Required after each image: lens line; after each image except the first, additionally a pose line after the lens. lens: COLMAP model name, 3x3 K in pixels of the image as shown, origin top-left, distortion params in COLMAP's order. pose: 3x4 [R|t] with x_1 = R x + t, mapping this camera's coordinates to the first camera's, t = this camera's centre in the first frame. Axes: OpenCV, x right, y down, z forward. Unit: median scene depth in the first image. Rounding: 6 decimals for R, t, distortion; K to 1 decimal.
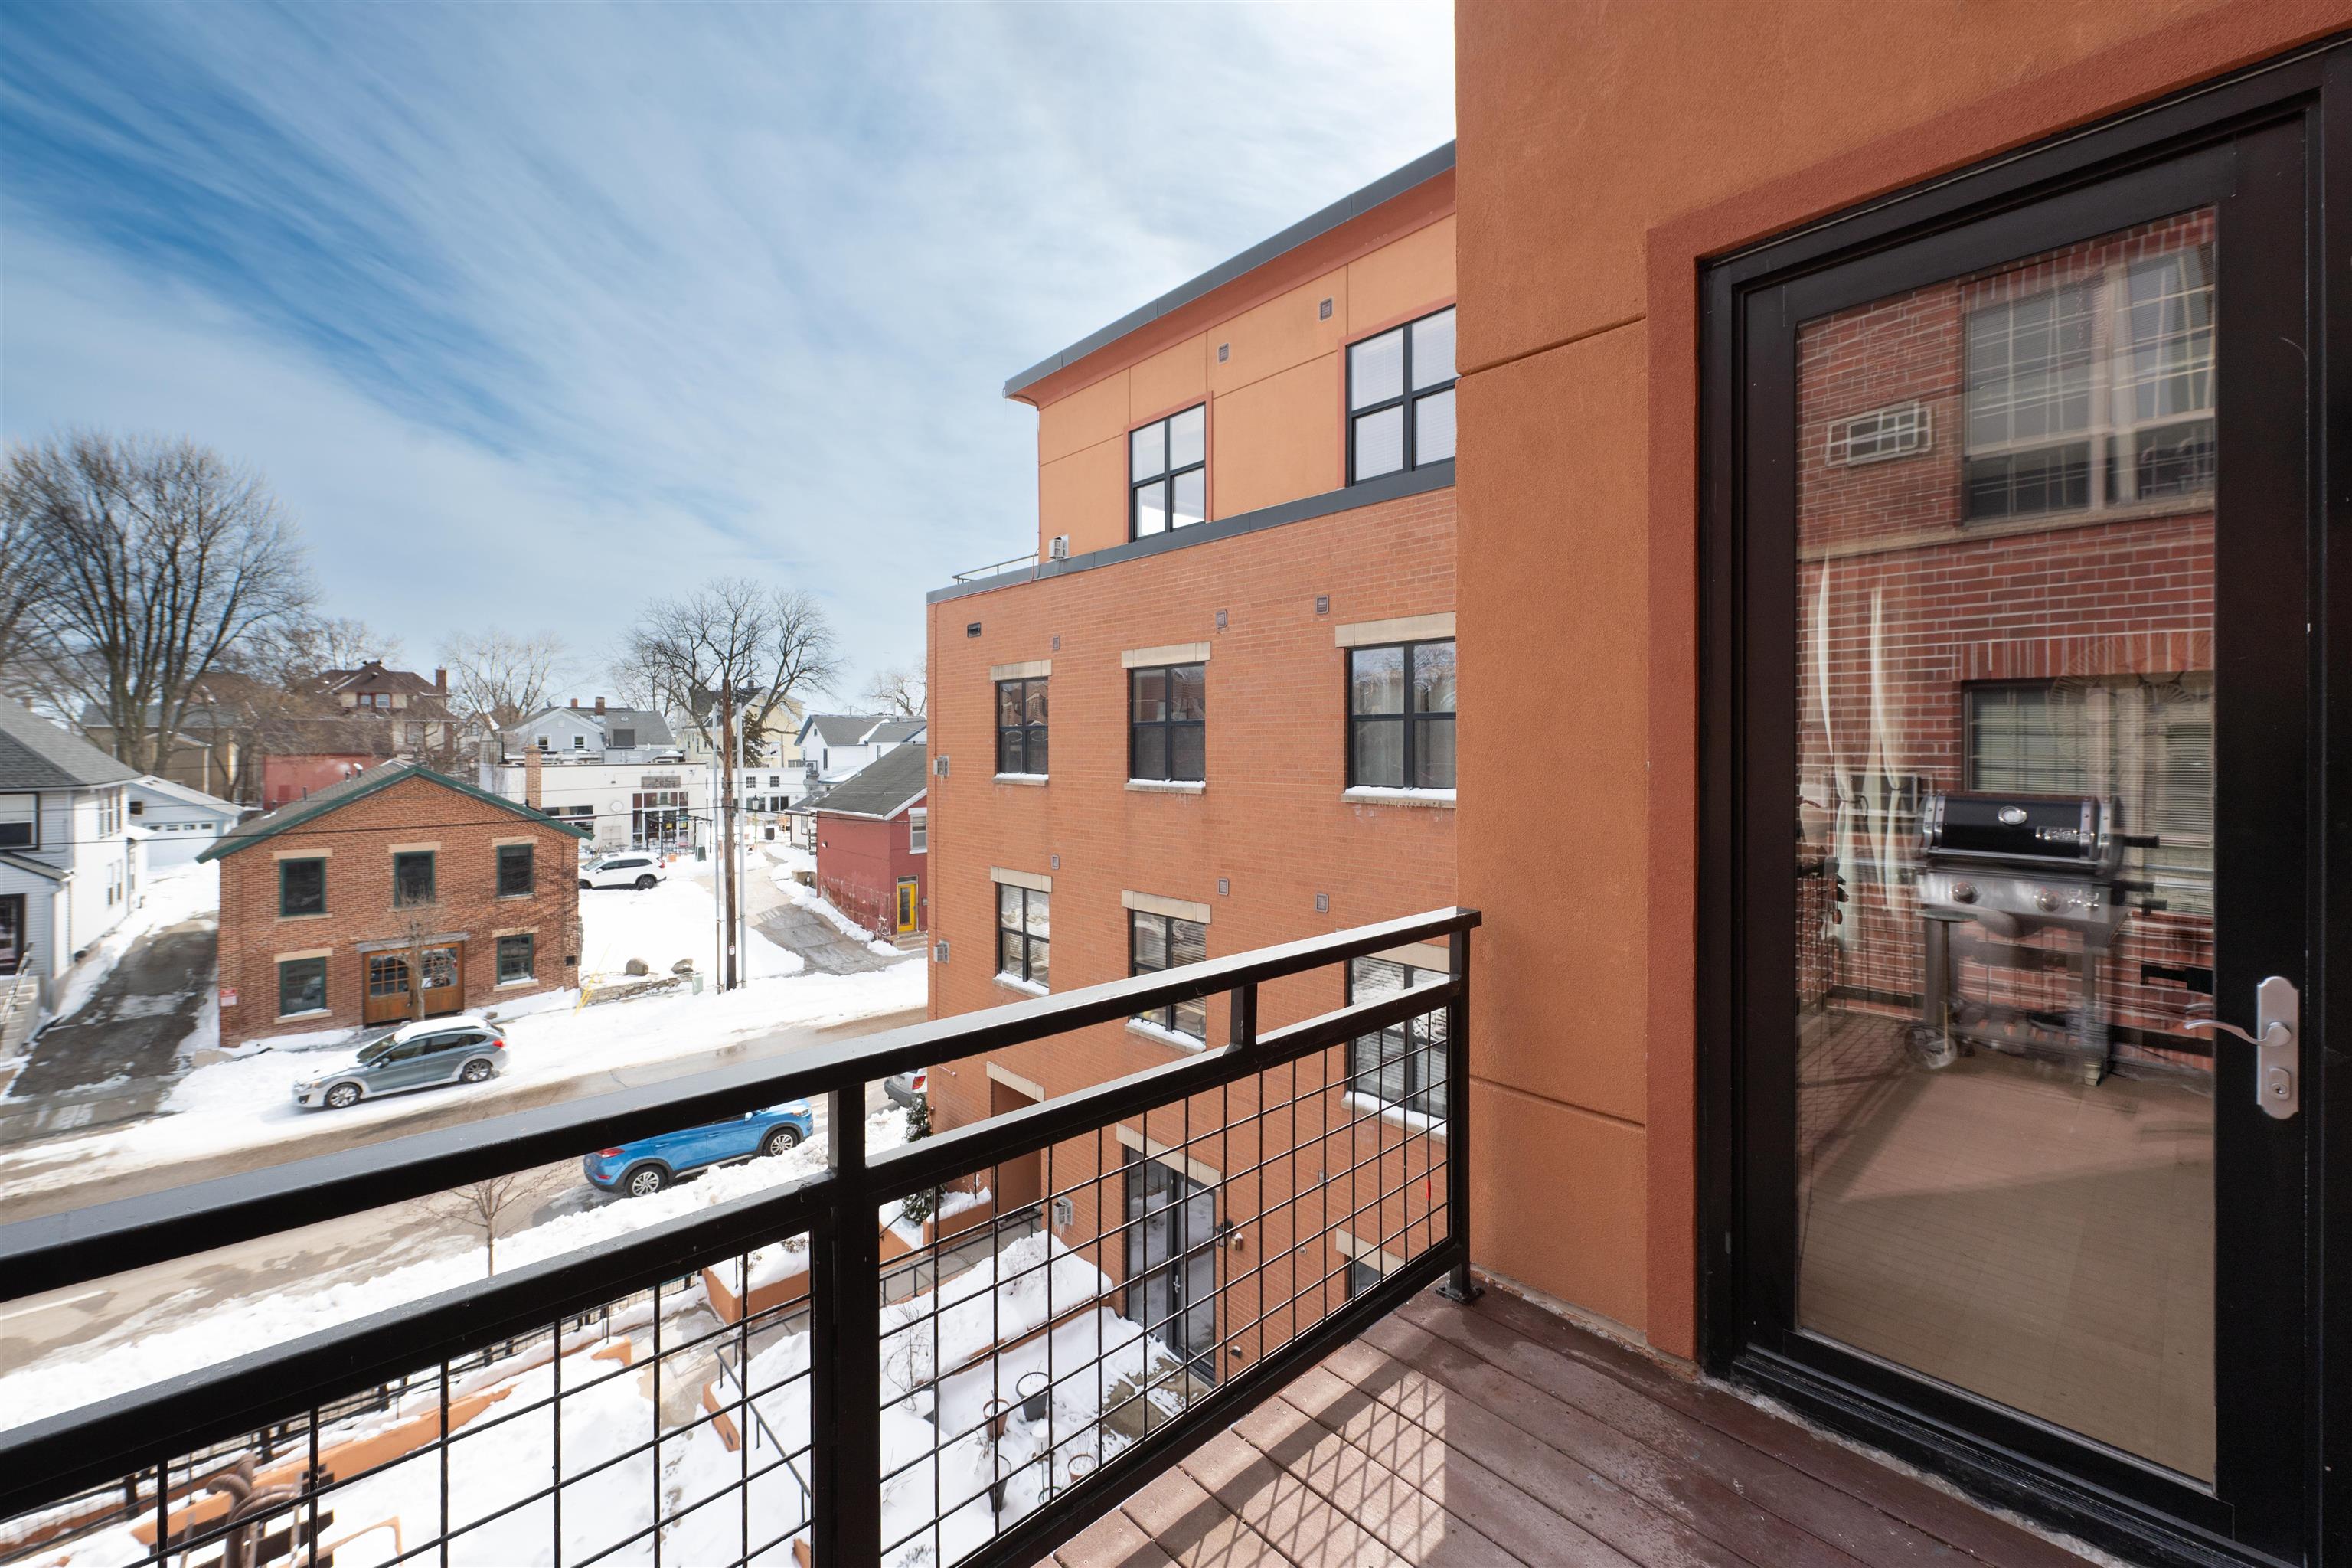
lens RADIAL K [[928.7, 0, 1199.8], [0, 928.7, 749.8], [0, 0, 1]] dist [0.001752, -0.000616]
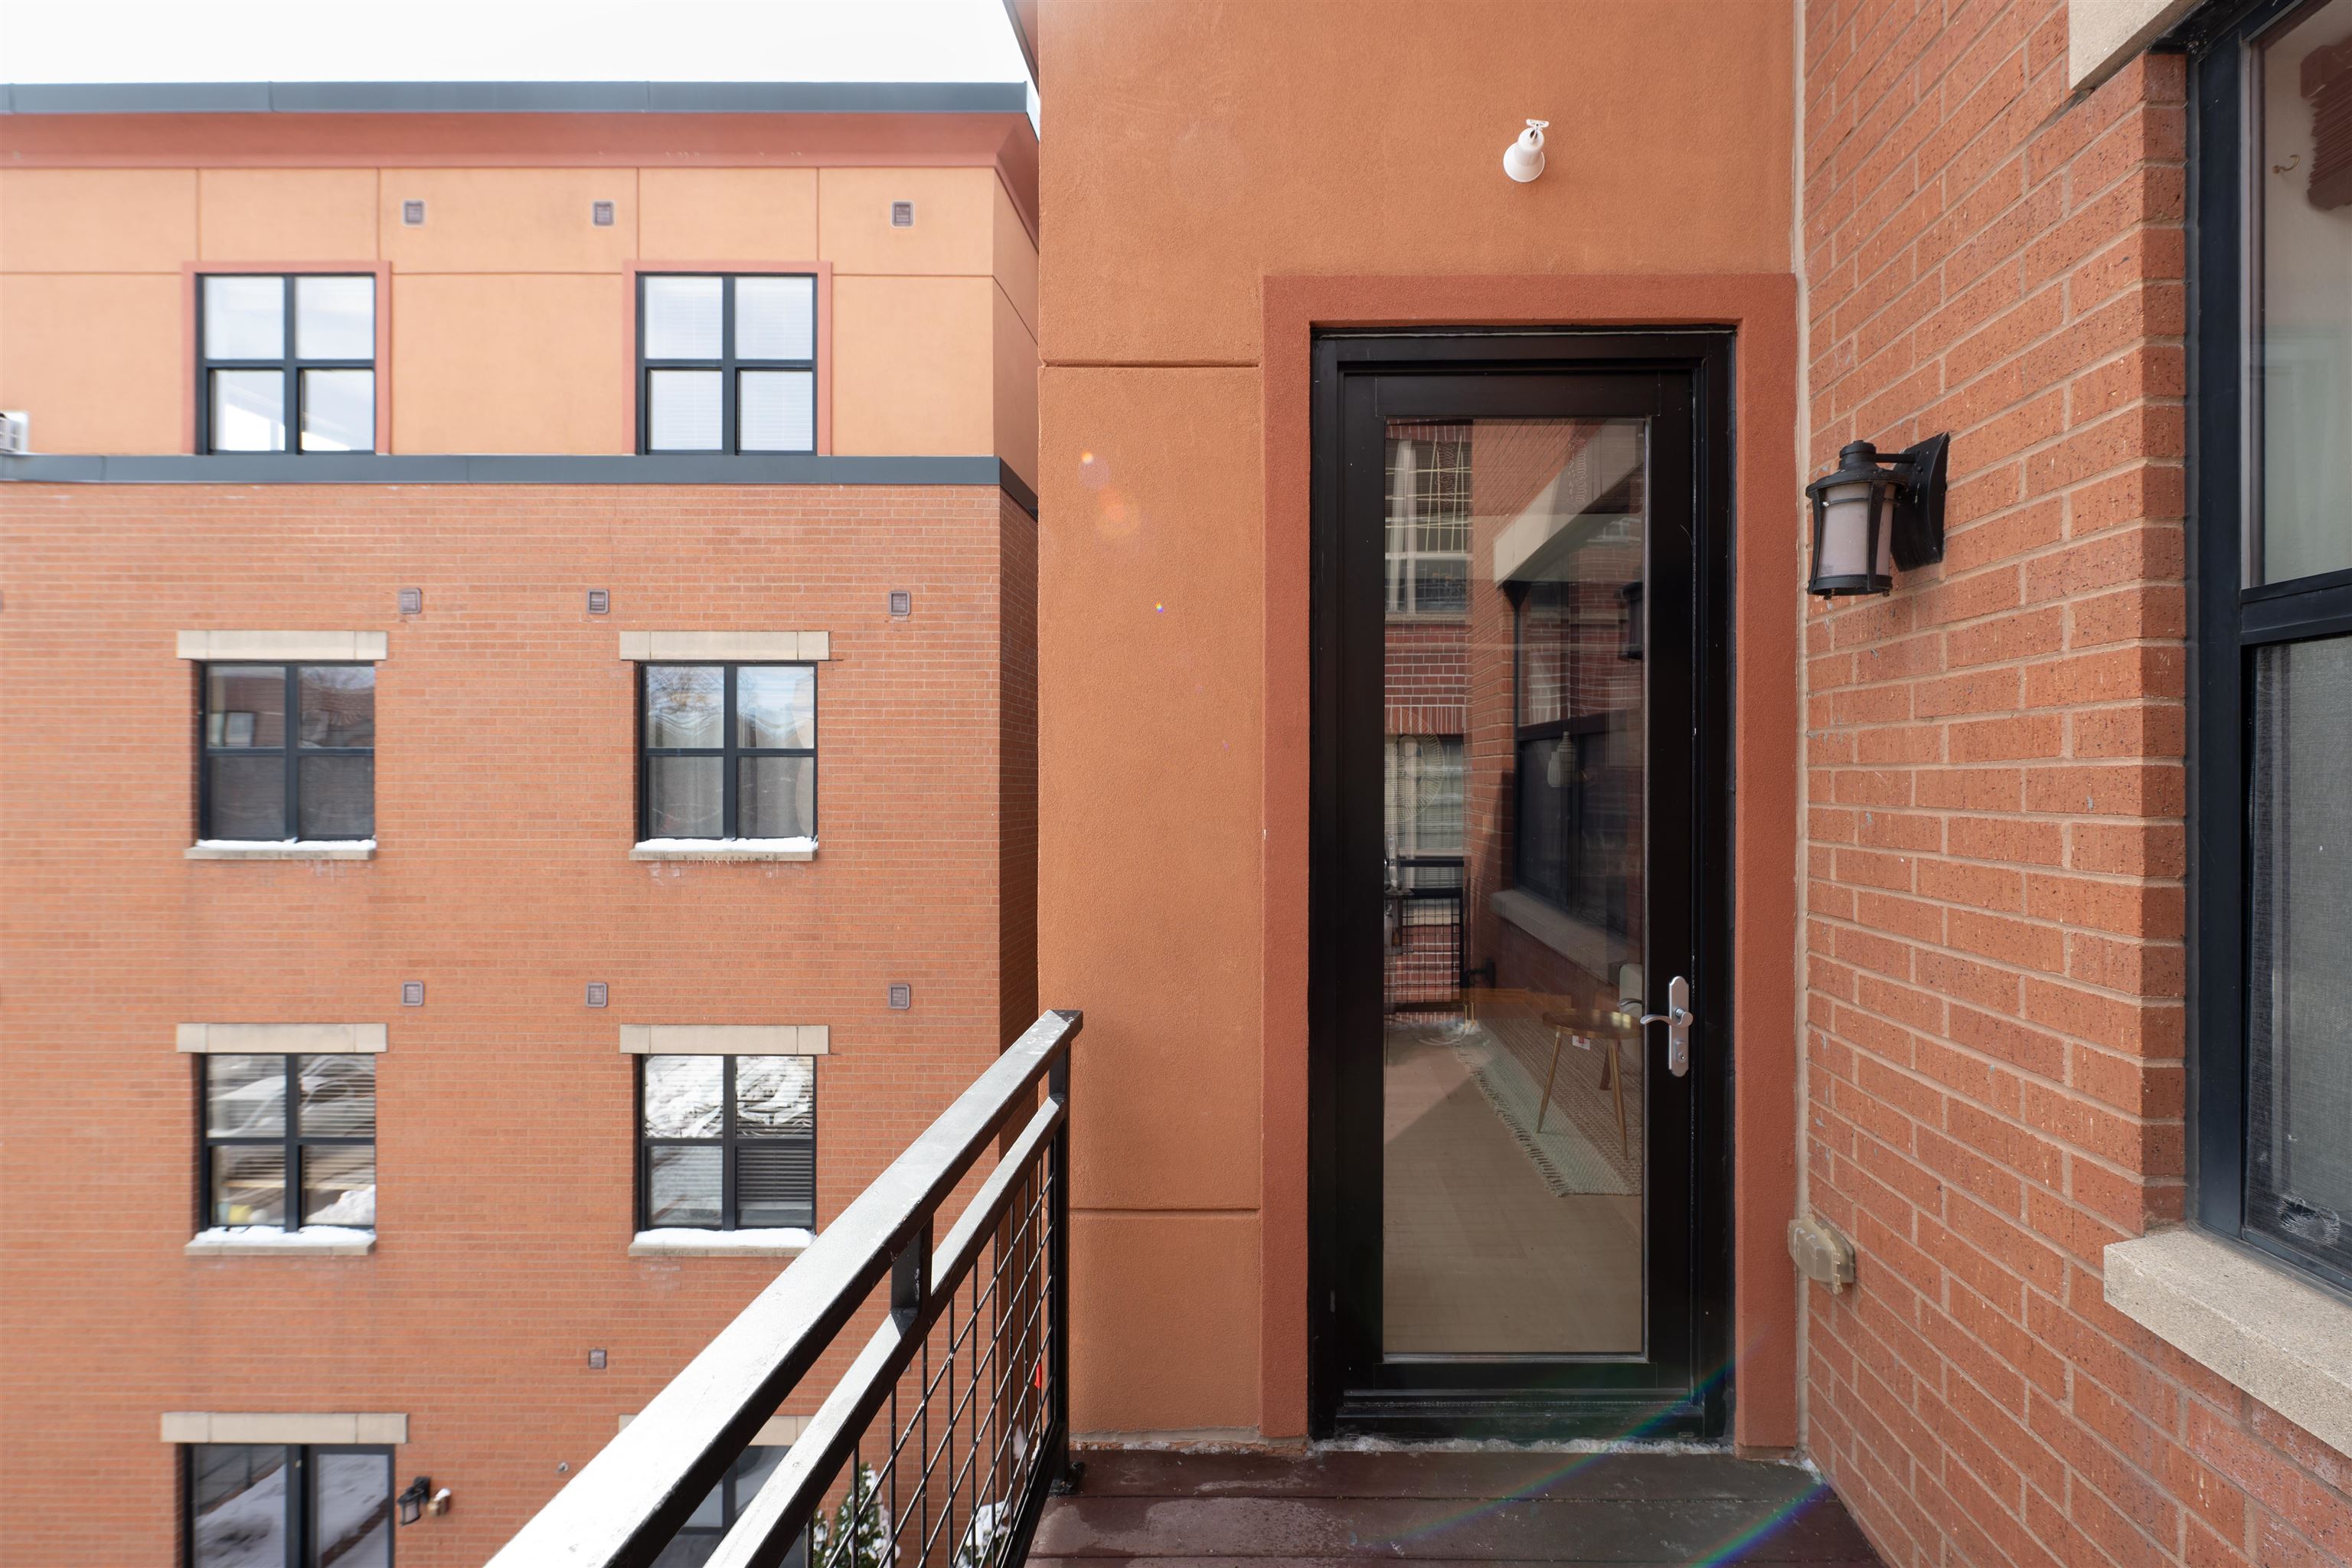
lens RADIAL K [[928.7, 0, 1173.6], [0, 928.7, 772.9], [0, 0, 1]] dist [0.001752, -0.000616]
pose [[0.689259, 0.000305, 0.724515, -0.095567], [0.000443, 1.000000, -0.000842, -0.015667], [-0.724515, 0.000902, 0.689258, 0.140643]]
